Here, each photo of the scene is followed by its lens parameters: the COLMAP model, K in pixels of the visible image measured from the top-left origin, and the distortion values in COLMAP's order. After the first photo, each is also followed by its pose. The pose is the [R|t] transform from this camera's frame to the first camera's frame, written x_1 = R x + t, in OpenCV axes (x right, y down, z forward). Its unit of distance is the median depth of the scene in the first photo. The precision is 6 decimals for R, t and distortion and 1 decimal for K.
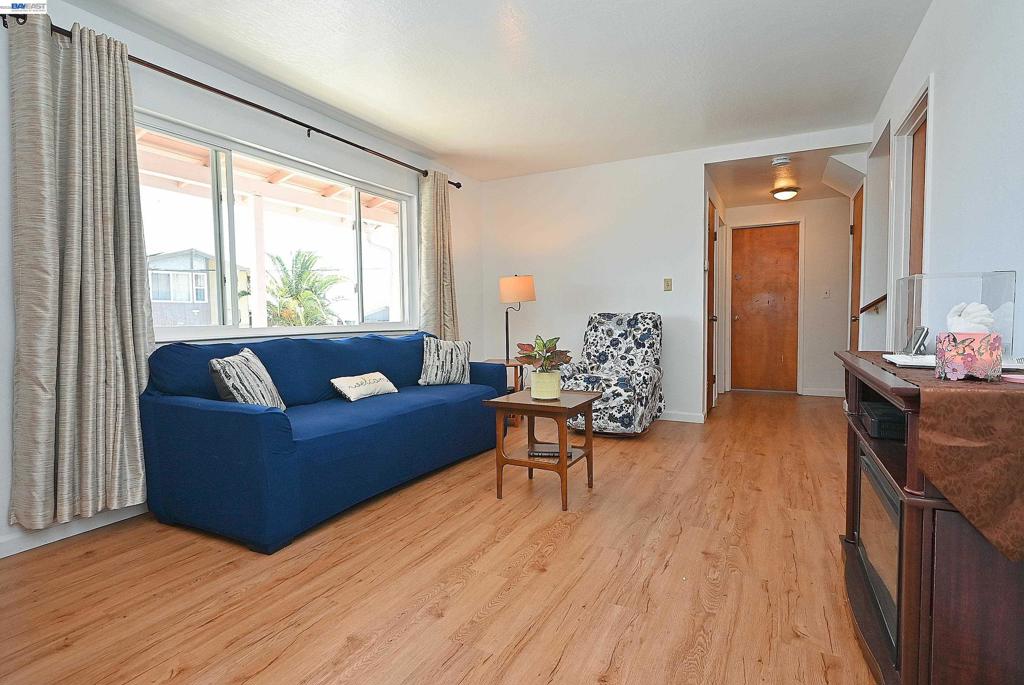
lens RADIAL K [[515.0, 0, 512.8], [0, 515.0, 344.7], [0, 0, 1]] dist [-0.001029, 0.000406]
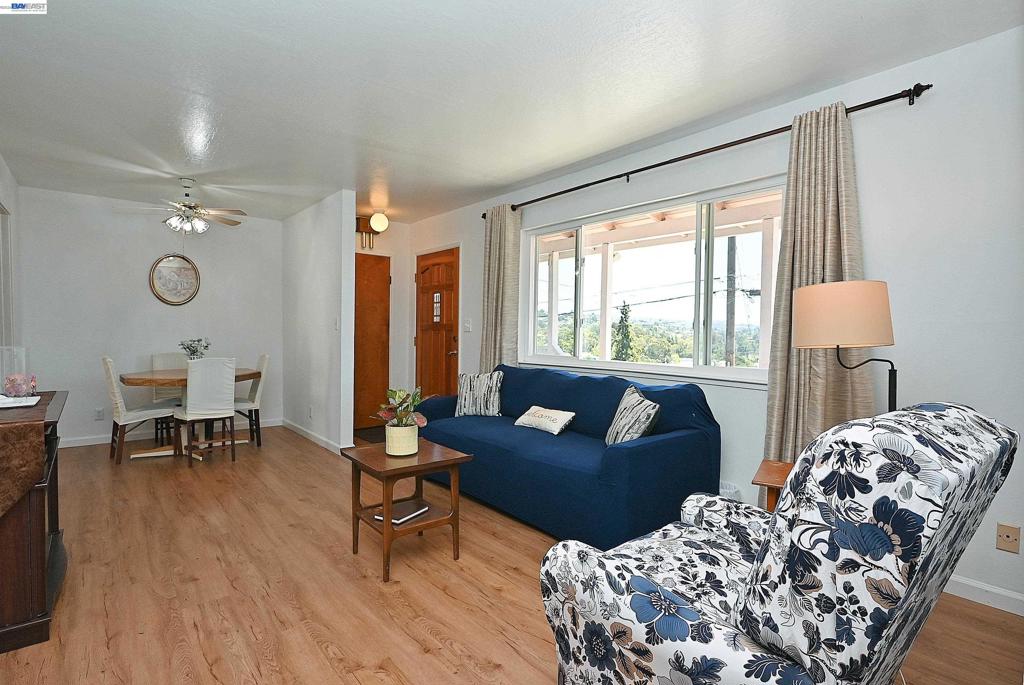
lens RADIAL K [[512.7, 0, 509.3], [0, 512.7, 341.9], [0, 0, 1]] dist [0.000714, 0.000812]
pose [[-0.405202, 0.032040, -0.913666, 1.077540], [-0.052068, 0.996955, 0.058052, -0.210995], [0.912743, 0.071095, -0.402300, 1.991392]]
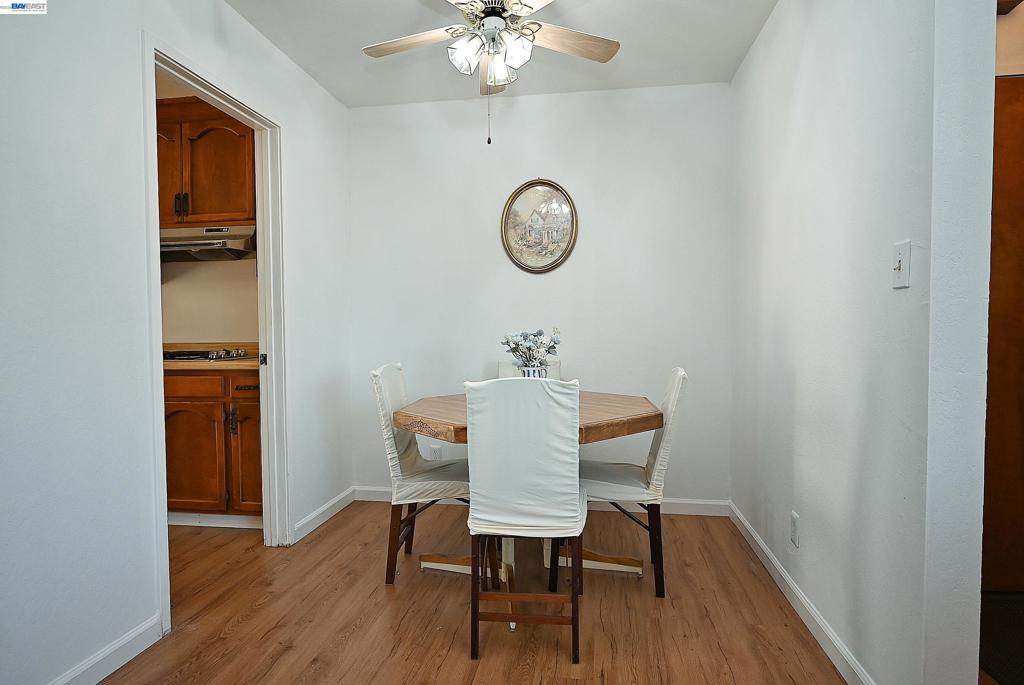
lens RADIAL K [[551.8, 0, 512.6], [0, 551.8, 343.1], [0, 0, 1]] dist [-0.007208, -0.000509]
pose [[-0.947676, 0.026338, -0.318144, -0.010258], [0.002009, 0.997063, 0.076558, -0.083809], [0.319226, 0.071913, -0.944946, 0.882857]]
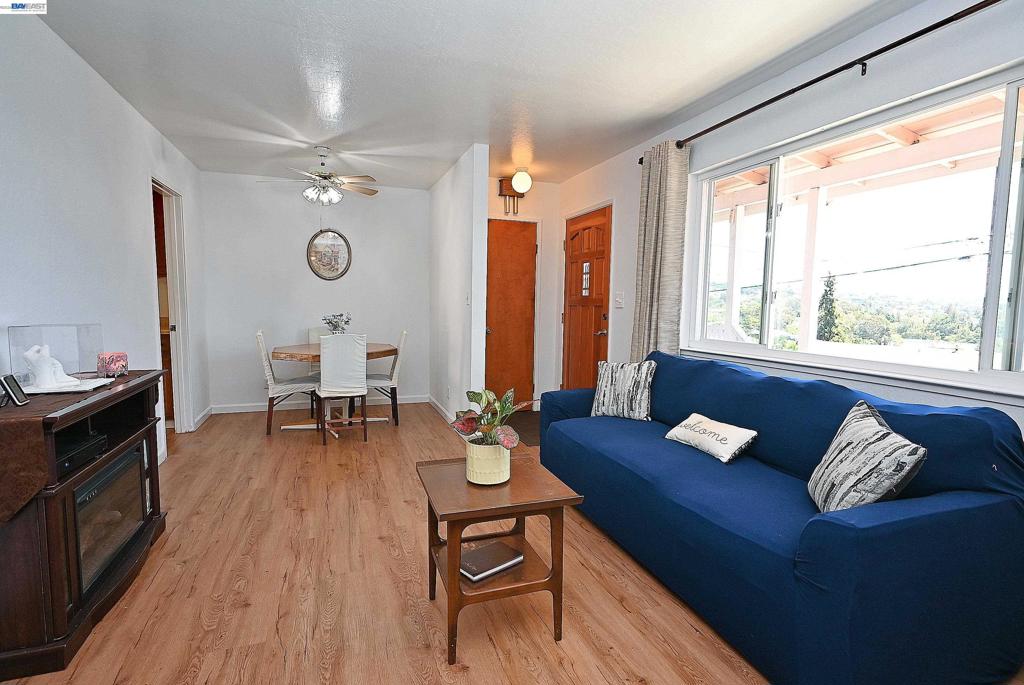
lens RADIAL K [[505.2, 0, 512.0], [0, 505.2, 342.5], [0, 0, 1]] dist [-0.004149, 0.001106]
pose [[-0.685416, 0.063983, -0.725335, 0.663499], [-0.041451, 0.991088, 0.126595, -0.206639], [0.726971, 0.116836, -0.676656, 1.875641]]
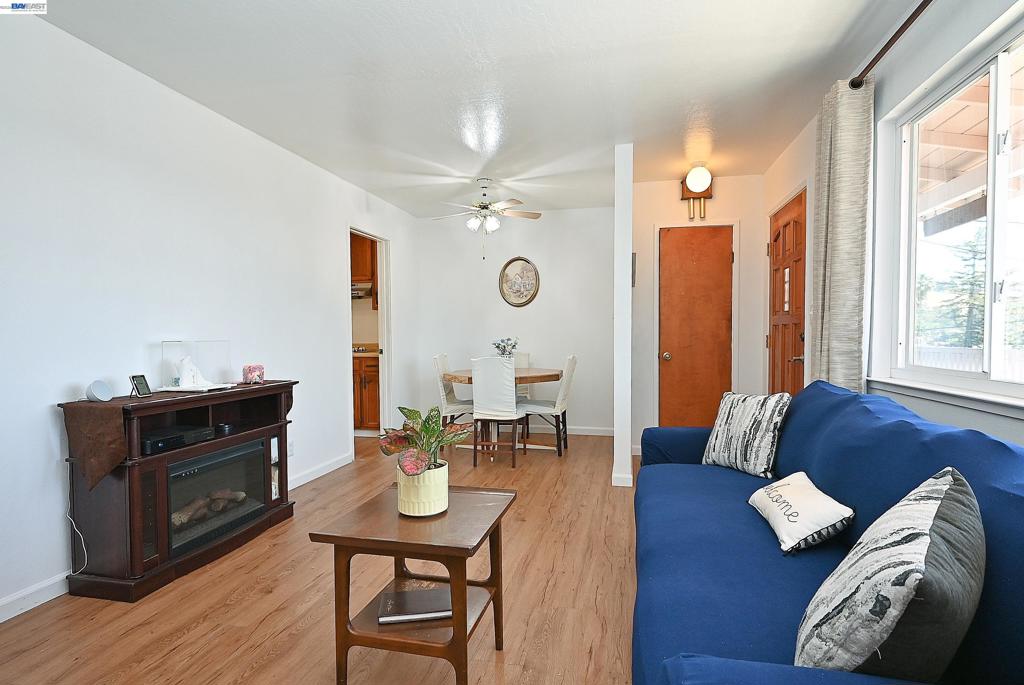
lens RADIAL K [[524.4, 0, 512.0], [0, 524.4, 342.5], [0, 0, 1]] dist [-0.005552, 0.001448]
pose [[-0.968104, 0.024660, -0.249334, 0.145765], [0.006843, 0.997376, 0.072076, -0.169744], [0.250457, 0.068071, -0.965732, 2.059704]]
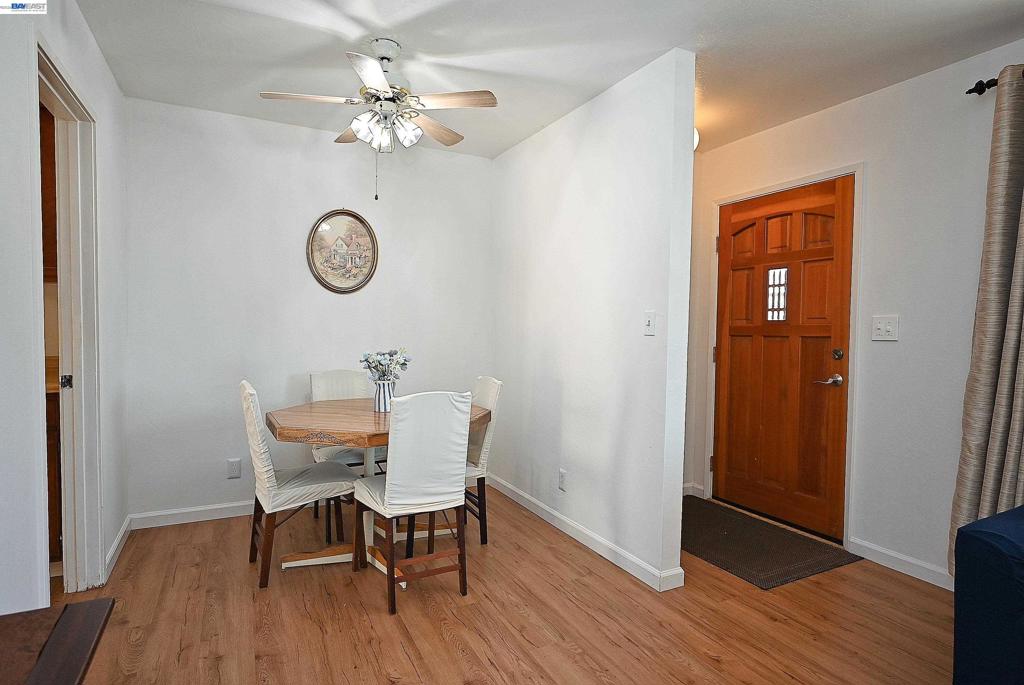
lens RADIAL K [[543.0, 0, 512.2], [0, 543.0, 342.9], [0, 0, 1]] dist [-0.005269, -0.000538]
pose [[-0.584000, 0.026550, -0.811319, 0.482067], [-0.049704, 0.996420, 0.068385, -0.146599], [0.810231, 0.080263, -0.580590, 0.862725]]
